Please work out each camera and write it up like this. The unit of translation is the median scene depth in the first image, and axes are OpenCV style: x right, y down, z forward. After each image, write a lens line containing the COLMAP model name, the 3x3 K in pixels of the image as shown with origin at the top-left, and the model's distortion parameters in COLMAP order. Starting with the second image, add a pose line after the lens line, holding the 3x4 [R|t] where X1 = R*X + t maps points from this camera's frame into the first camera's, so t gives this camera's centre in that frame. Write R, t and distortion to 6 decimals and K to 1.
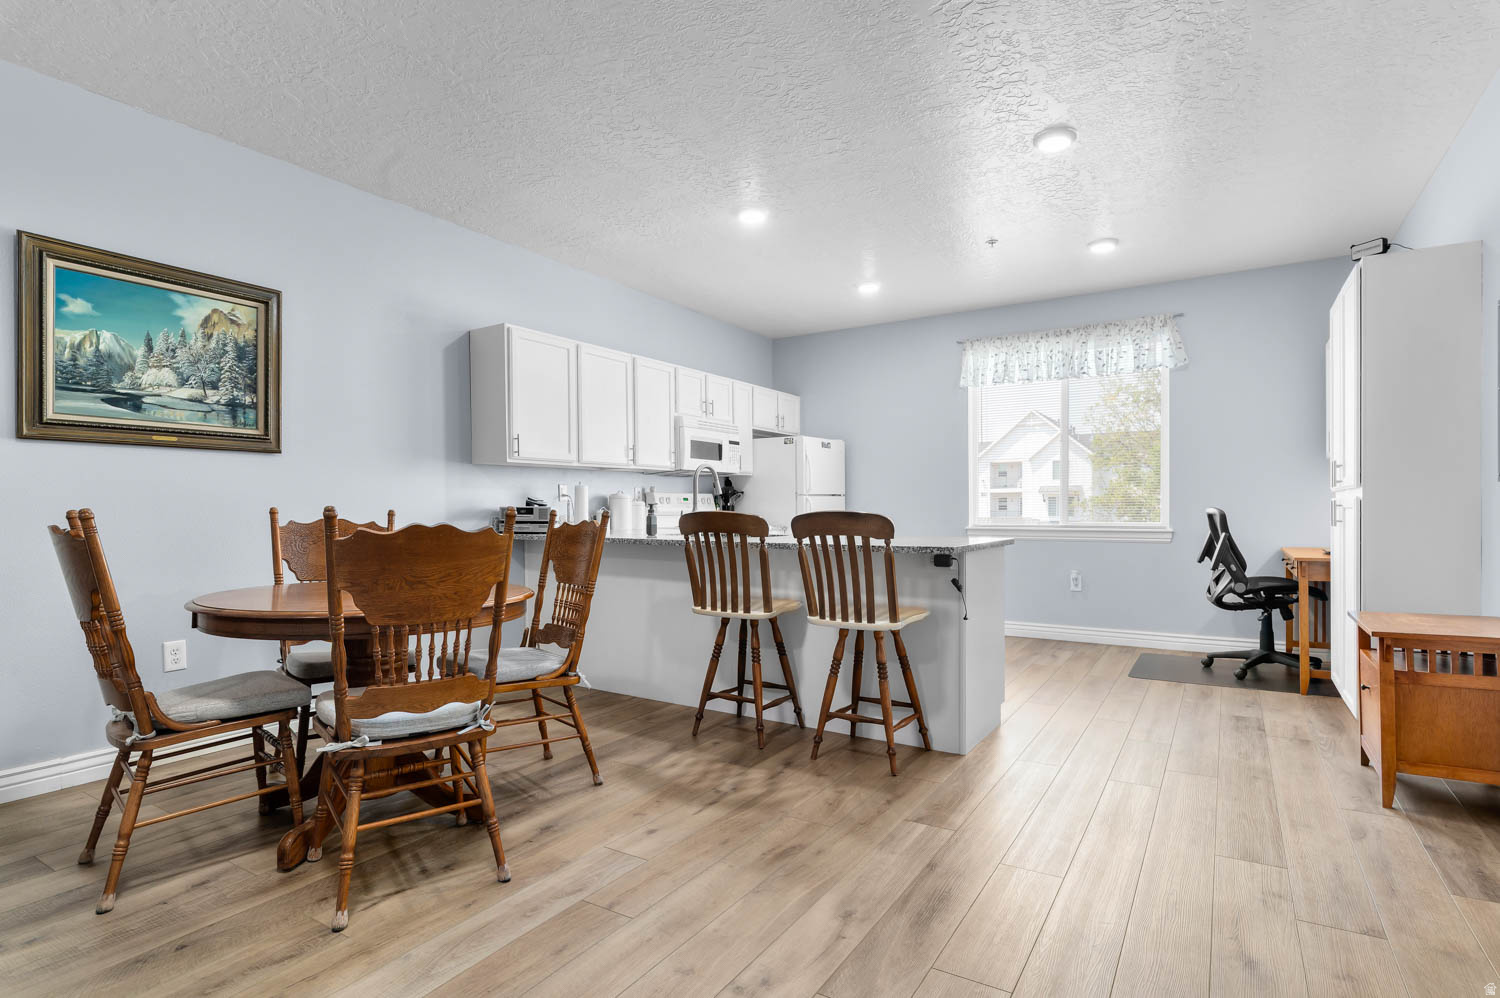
lens RADIAL K [[753.2, 0, 761.6], [0, 753.2, 516.5], [0, 0, 1]] dist [-0.002094, -0.001349]
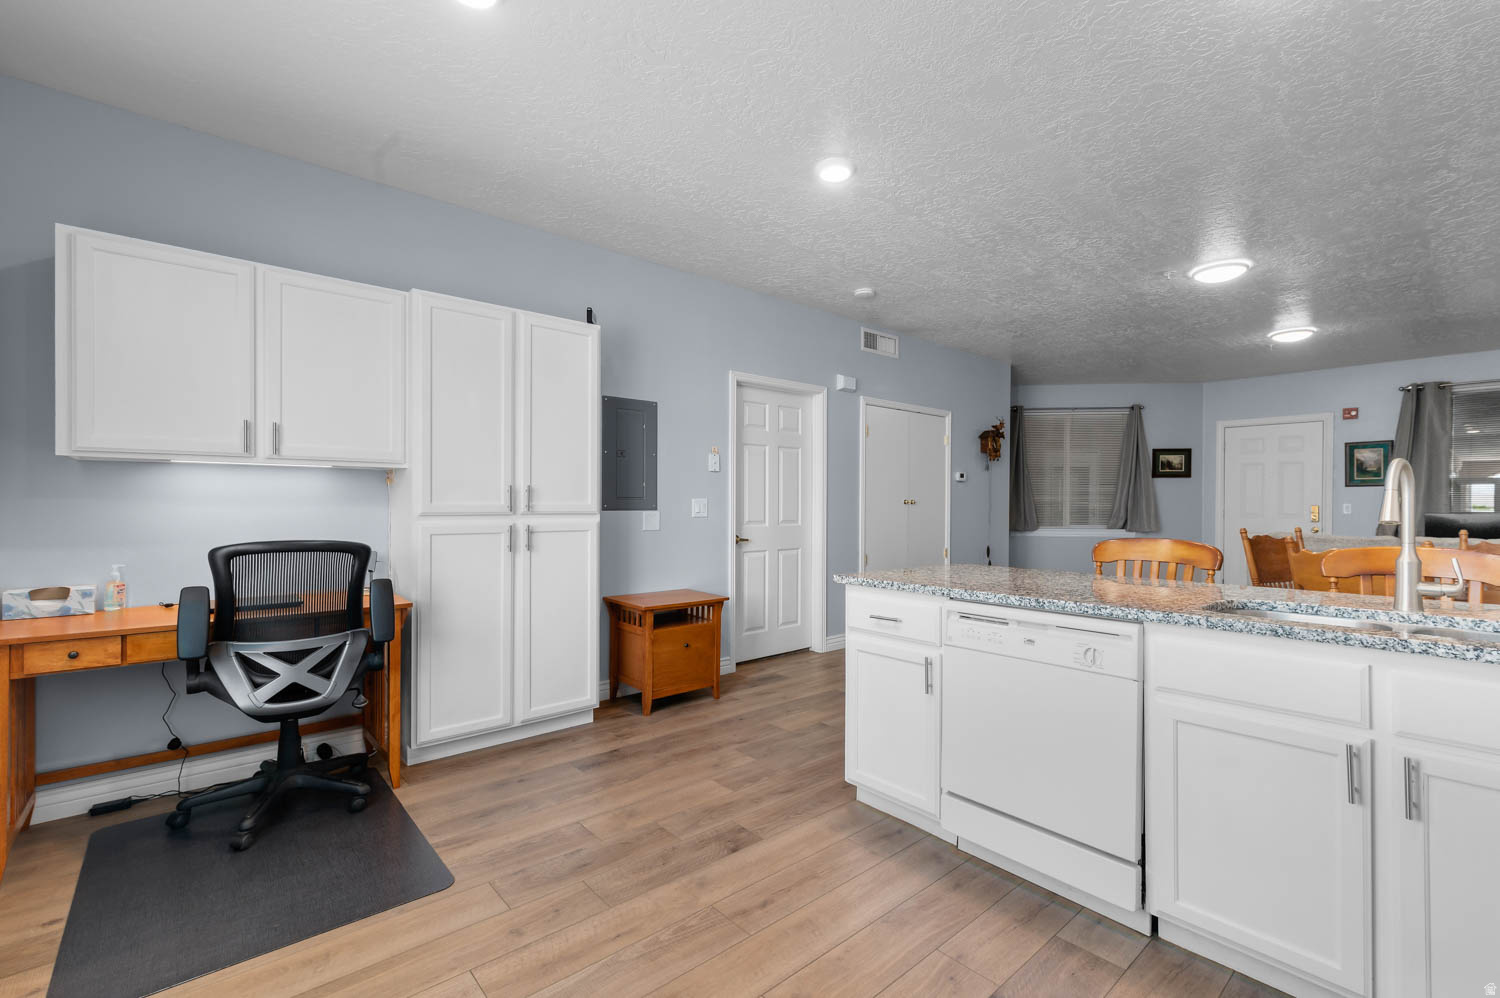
lens RADIAL K [[653.3, 0, 749.4], [0, 653.3, 504.3], [0, 0, 1]] dist [0.001208, 0.000125]
pose [[-0.954739, 0.001650, 0.297441, 0.181476], [0.003885, 0.999968, 0.006921, -0.043872], [-0.297420, 0.007764, -0.954715, 1.424715]]
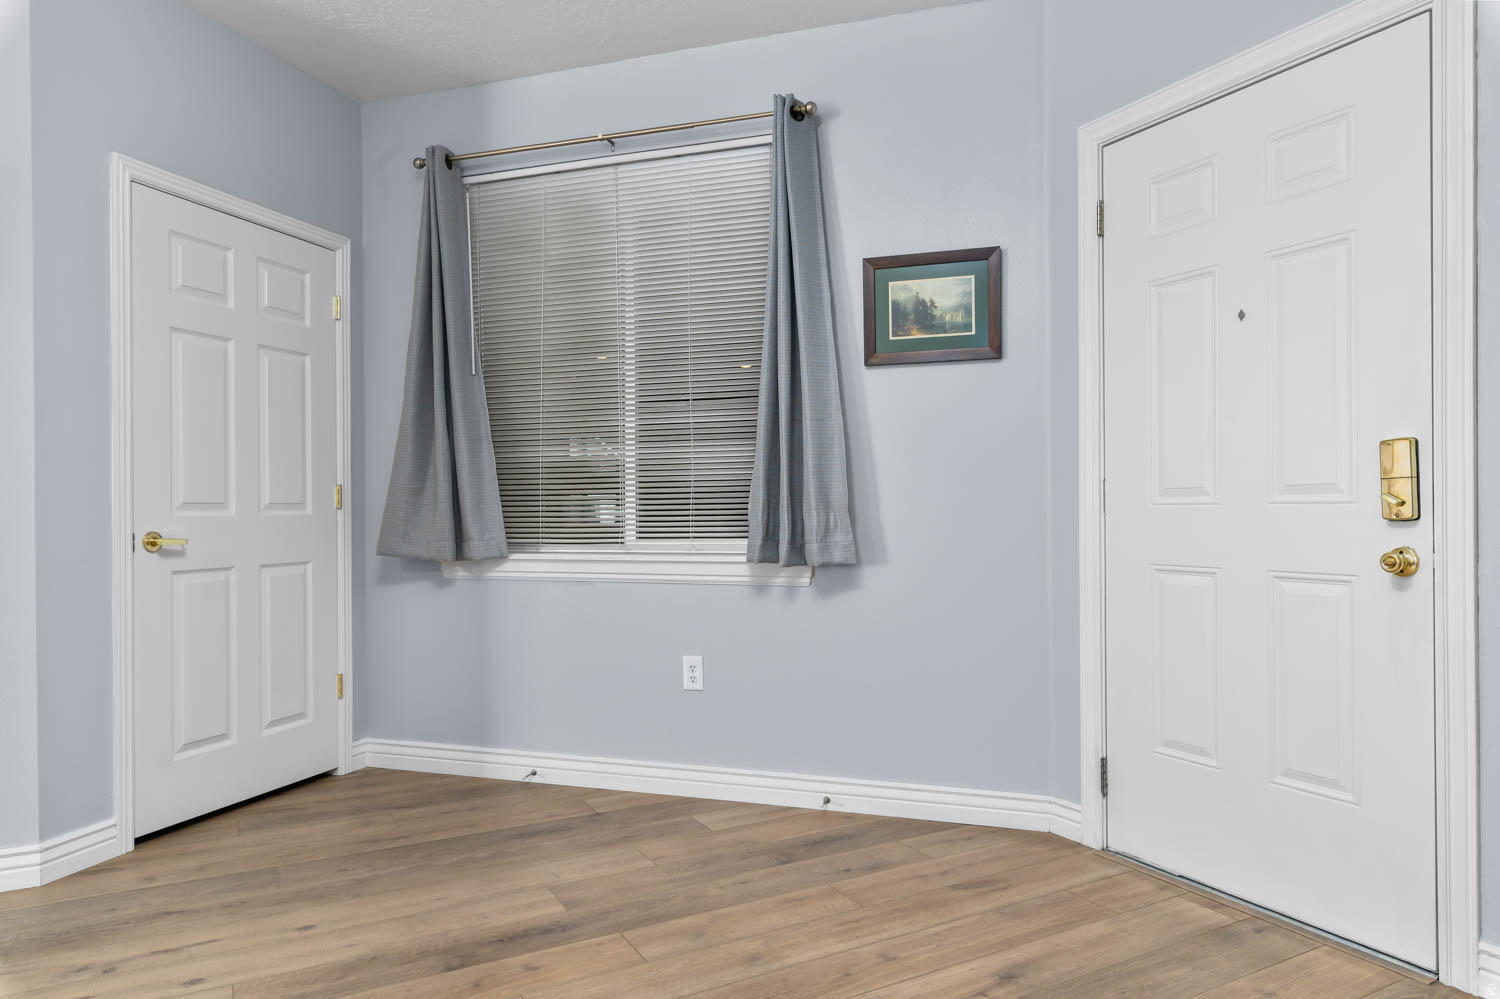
lens RADIAL K [[967.1, 0, 750.0], [0, 967.1, 499.5], [0, 0, 1]] dist [0.003464, 0.000639]
pose [[-0.869609, 0.018197, 0.493405, -0.642964], [0.018225, 0.999823, -0.004753, 0.003059], [-0.493404, 0.004859, -0.869786, 0.021186]]
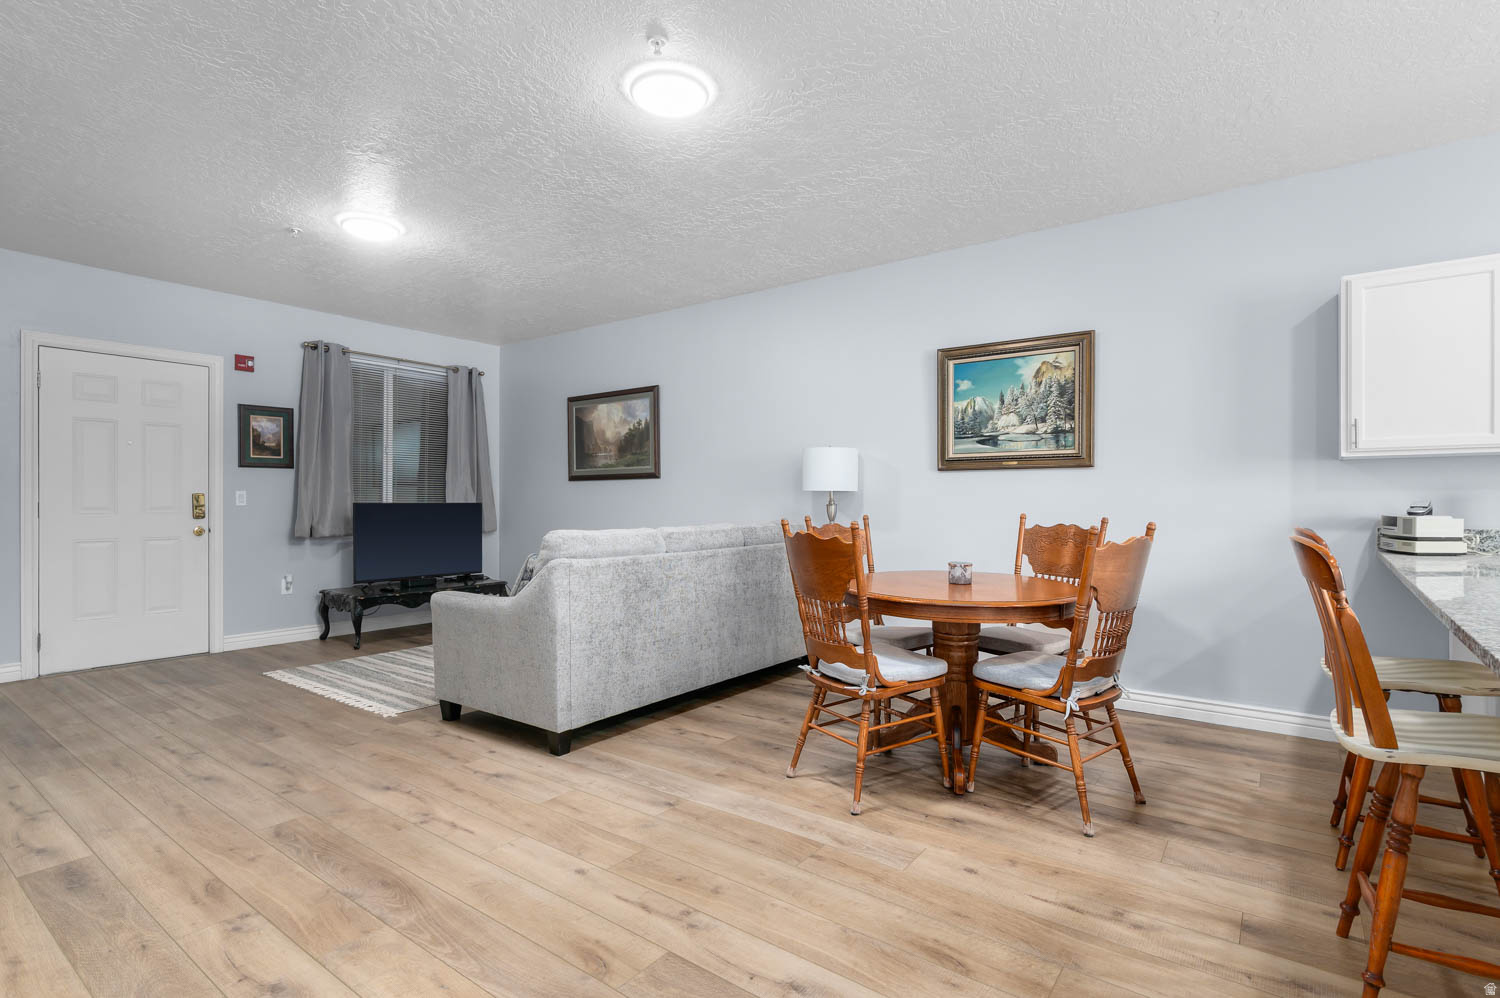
lens RADIAL K [[725.0, 0, 756.6], [0, 725.0, 503.4], [0, 0, 1]] dist [-0.001223, -0.000092]
pose [[-0.081349, 0.008251, -0.996652, 0.430063], [-0.008019, 0.999928, 0.008932, -0.025523], [0.996653, 0.008718, -0.081277, 0.446658]]
